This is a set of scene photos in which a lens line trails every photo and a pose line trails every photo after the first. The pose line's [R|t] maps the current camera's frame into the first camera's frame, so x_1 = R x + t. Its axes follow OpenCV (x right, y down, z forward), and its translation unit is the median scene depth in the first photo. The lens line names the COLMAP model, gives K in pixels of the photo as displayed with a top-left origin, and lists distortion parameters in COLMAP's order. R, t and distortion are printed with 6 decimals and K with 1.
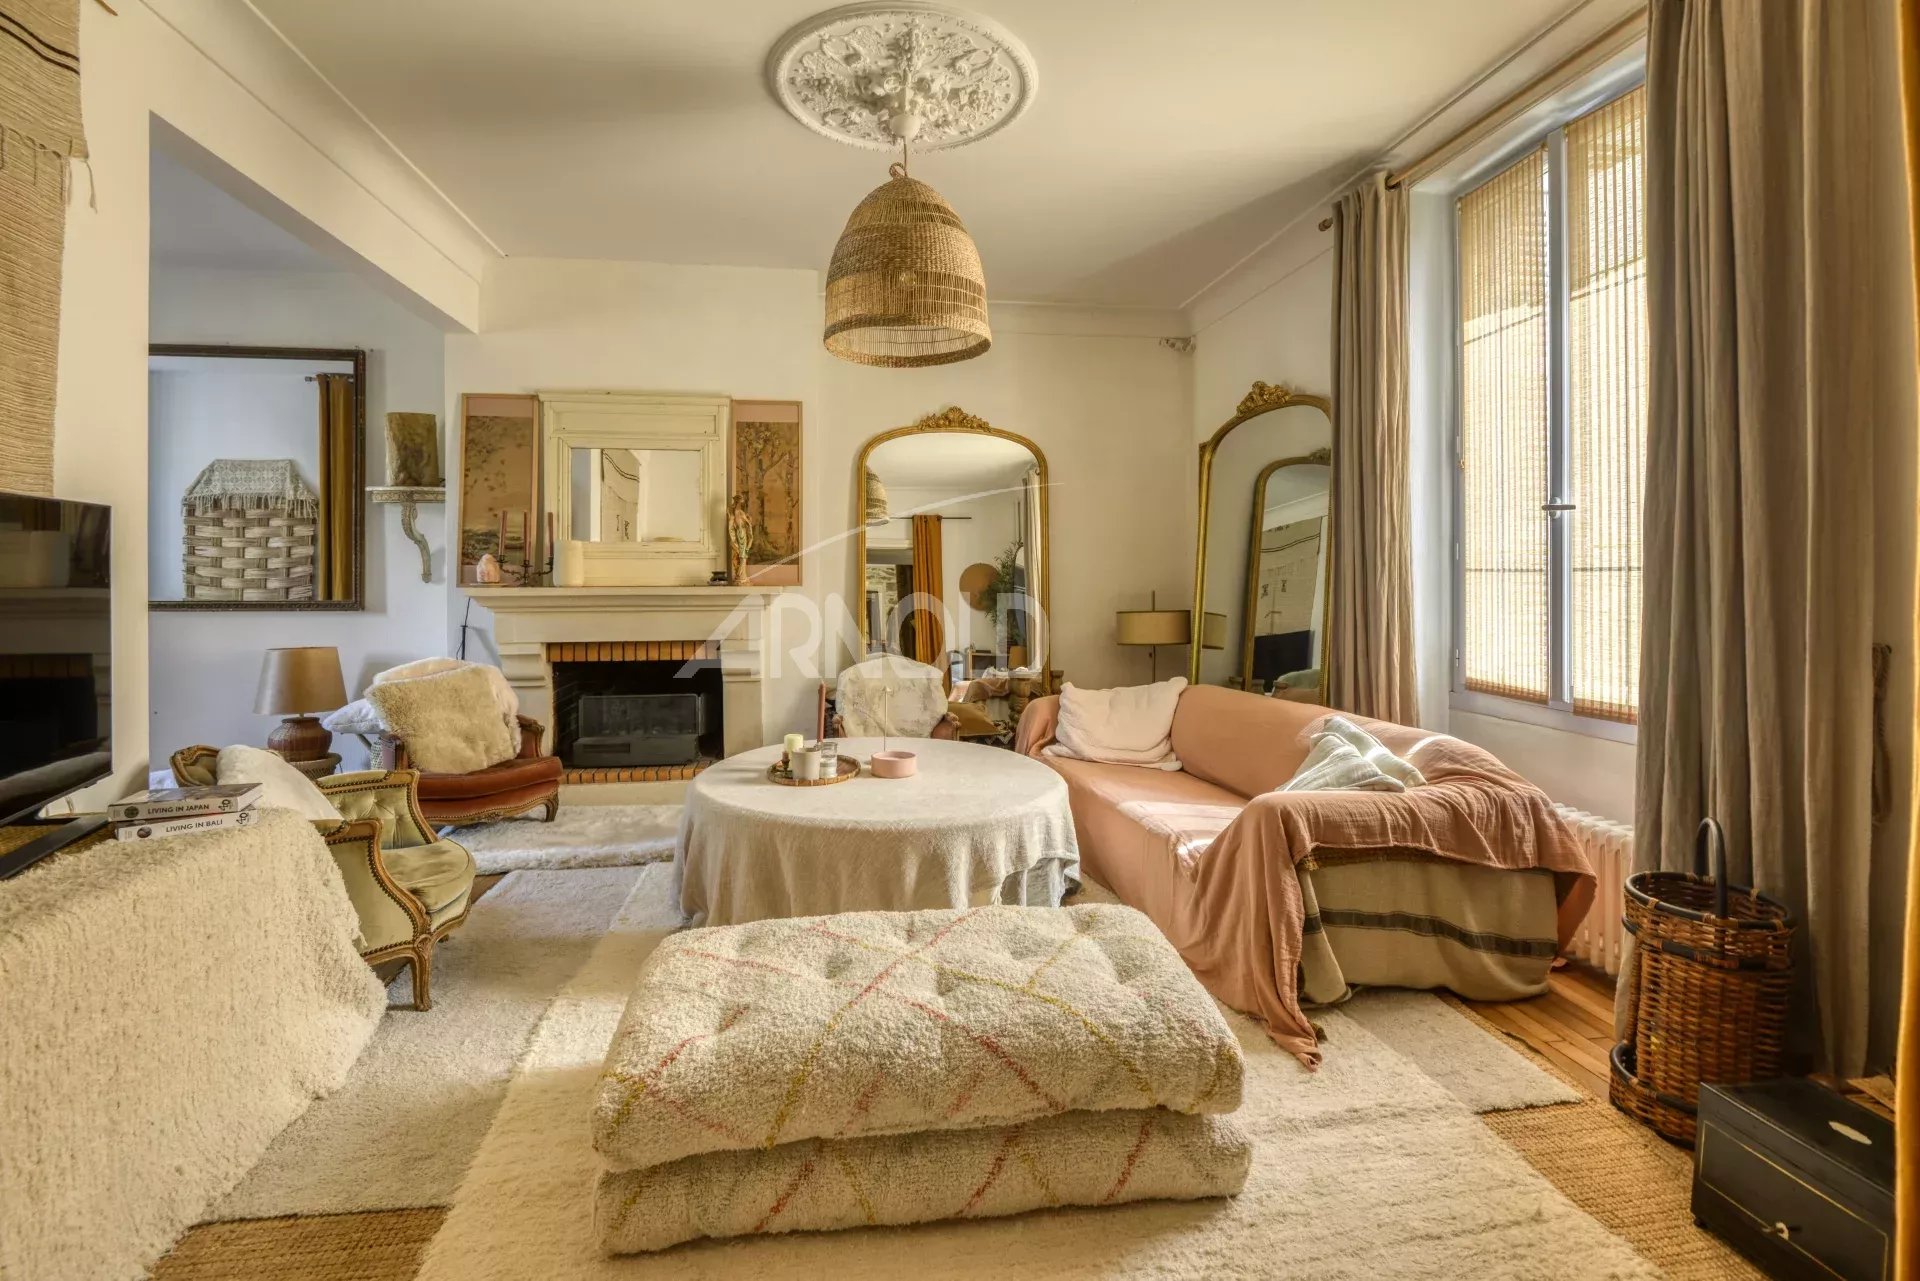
lens RADIAL K [[792.6, 0, 962.6], [0, 792.6, 578.3], [0, 0, 1]] dist [0.000642, -0.000108]
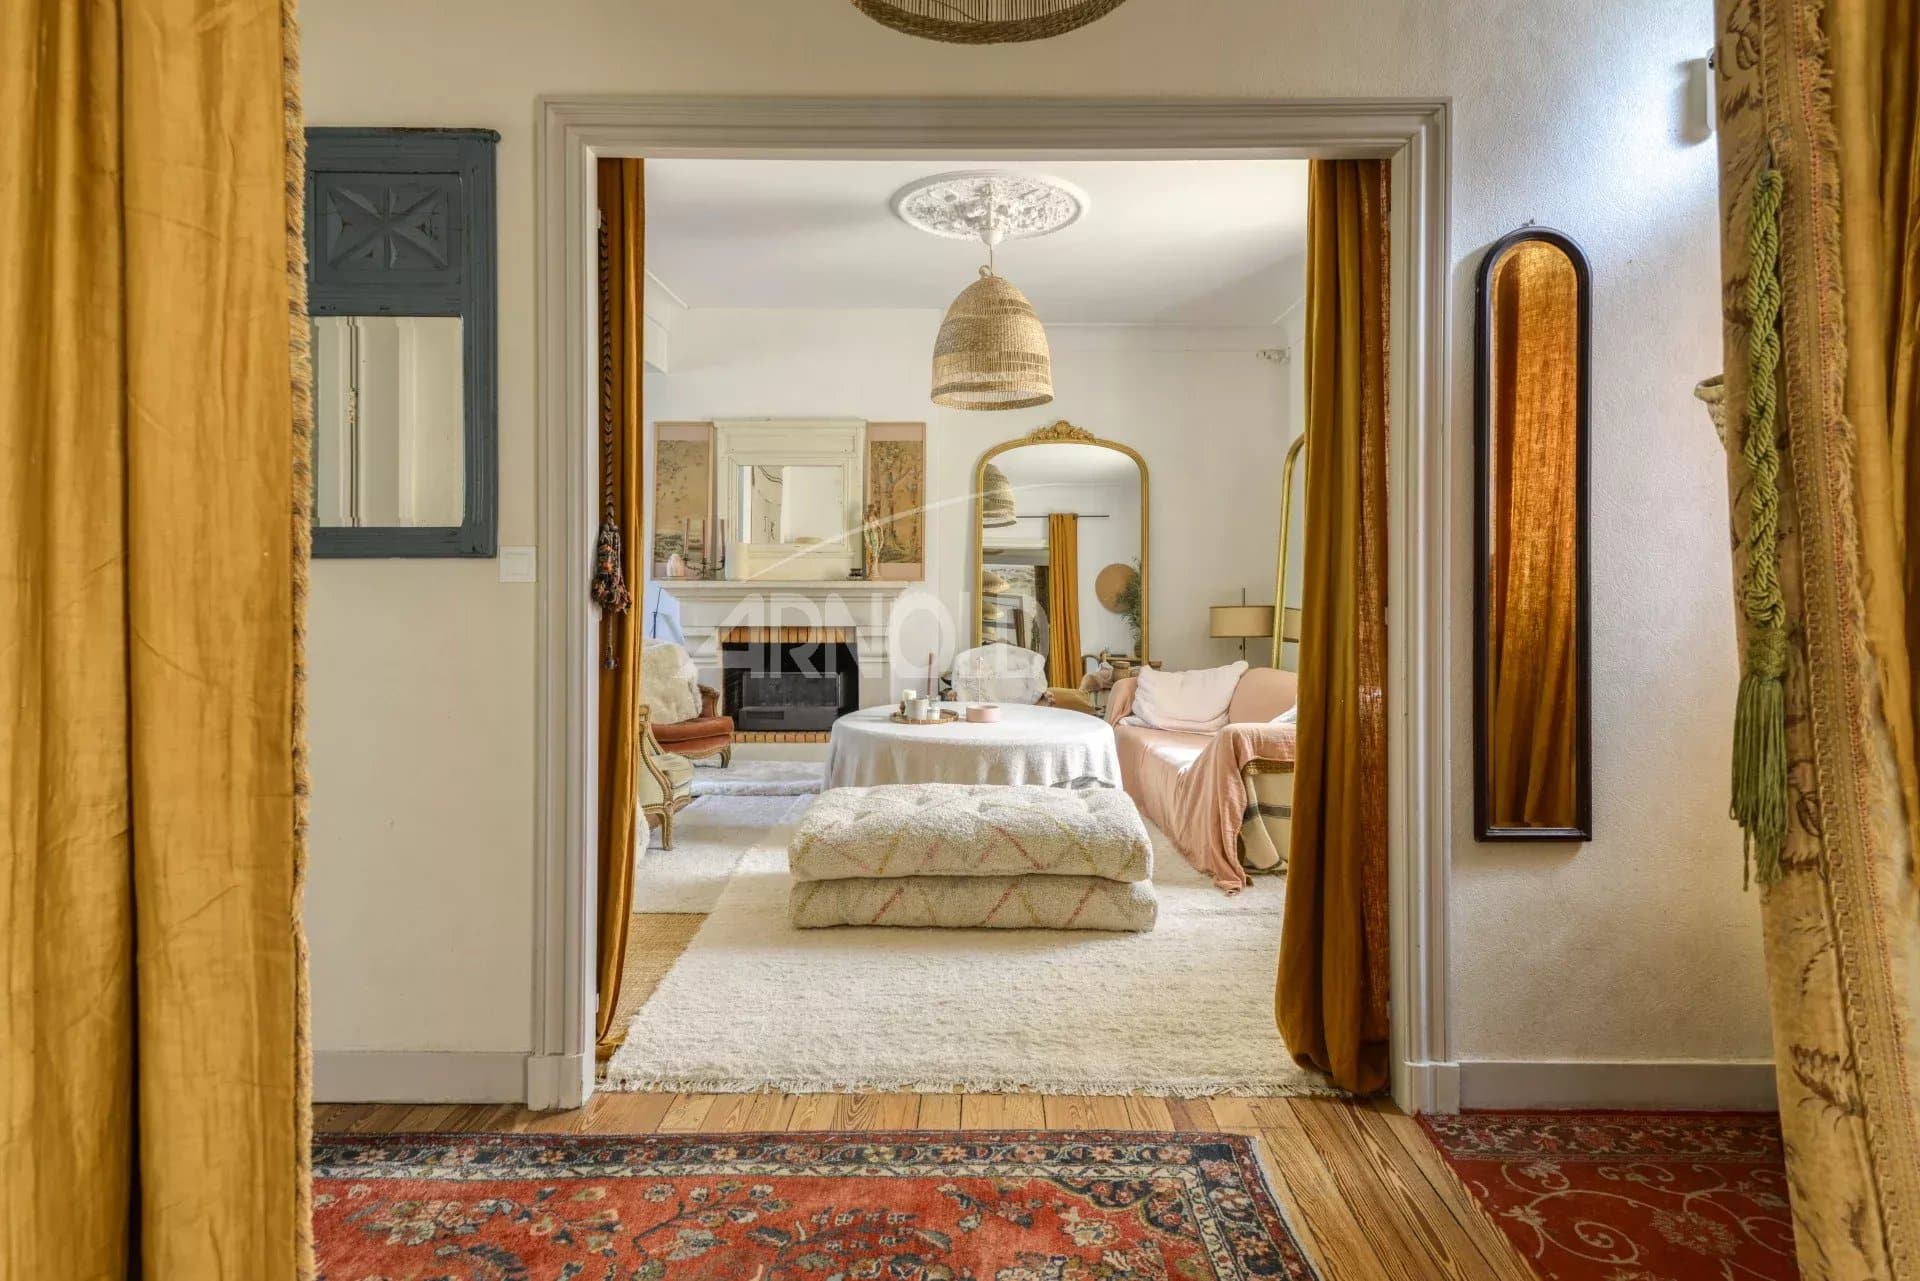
lens RADIAL K [[902.9, 0, 962.2], [0, 902.9, 581.1], [0, 0, 1]] dist [0.000520, 0.000048]
pose [[0.983662, 0.006542, -0.179907, 0.143980], [-0.006631, 0.999978, 0.000105, 0.014210], [0.179904, 0.001090, 0.983684, -0.469682]]
